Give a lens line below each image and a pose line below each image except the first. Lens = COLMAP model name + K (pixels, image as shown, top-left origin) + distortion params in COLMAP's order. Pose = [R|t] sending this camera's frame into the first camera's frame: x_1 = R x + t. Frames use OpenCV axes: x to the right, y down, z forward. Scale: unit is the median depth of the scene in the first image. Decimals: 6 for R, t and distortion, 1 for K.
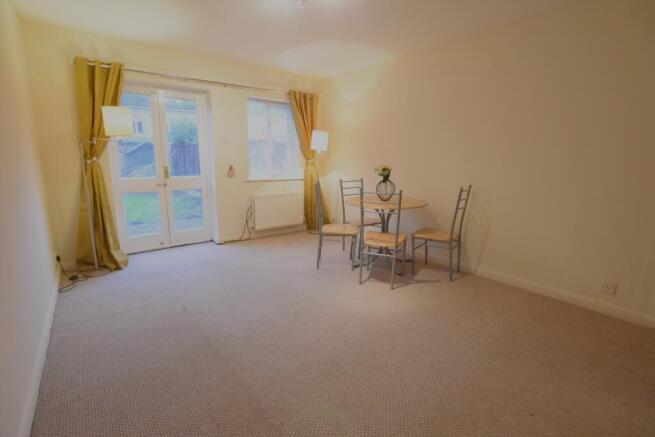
lens RADIAL K [[295.8, 0, 324.2], [0, 295.8, 216.1], [0, 0, 1]] dist [-0.012646, 0.000049]
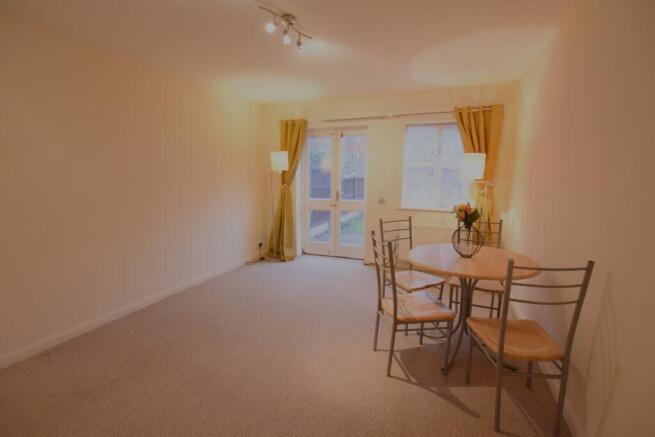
lens RADIAL K [[295.8, 0, 324.7], [0, 295.8, 218.4], [0, 0, 1]] dist [-0.012646, 0.000049]
pose [[0.528470, 0.122710, -0.840037, 0.484810], [-0.169535, 0.984822, 0.037205, -0.091481], [0.831852, 0.122754, 0.541252, 0.297540]]
